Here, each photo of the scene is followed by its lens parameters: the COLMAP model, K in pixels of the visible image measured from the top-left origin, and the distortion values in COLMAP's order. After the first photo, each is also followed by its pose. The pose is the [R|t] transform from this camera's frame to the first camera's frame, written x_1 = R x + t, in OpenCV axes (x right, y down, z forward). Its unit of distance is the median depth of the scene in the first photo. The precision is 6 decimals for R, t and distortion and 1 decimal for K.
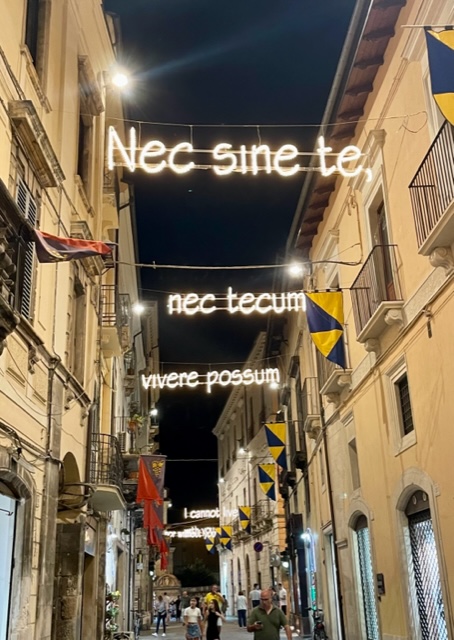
lens RADIAL K [[692.7, 0, 224.5], [0, 692.7, 319.8], [0, 0, 1]] dist [0.072291, 0.000000]
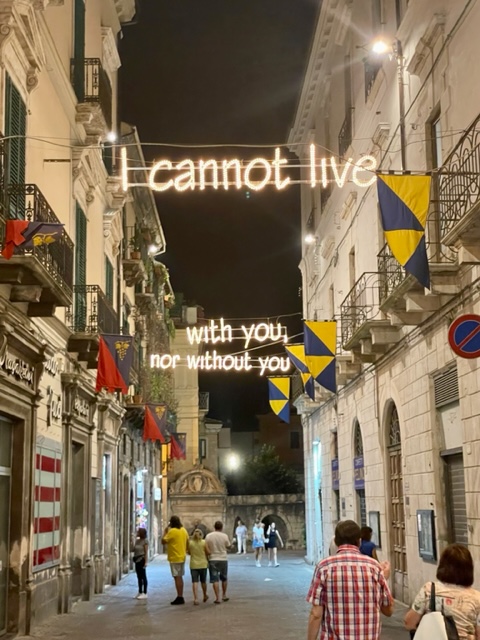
lens RADIAL K [[1024.2, 0, 240.5], [0, 1024.2, 320.0], [0, 0, 1]] dist [0.010885, 0.000000]
pose [[0.997142, 0.006857, -0.075242, 0.001235], [0.008003, 0.980685, 0.195429, 0.199046], [0.075129, -0.195472, 0.977827, 0.529259]]
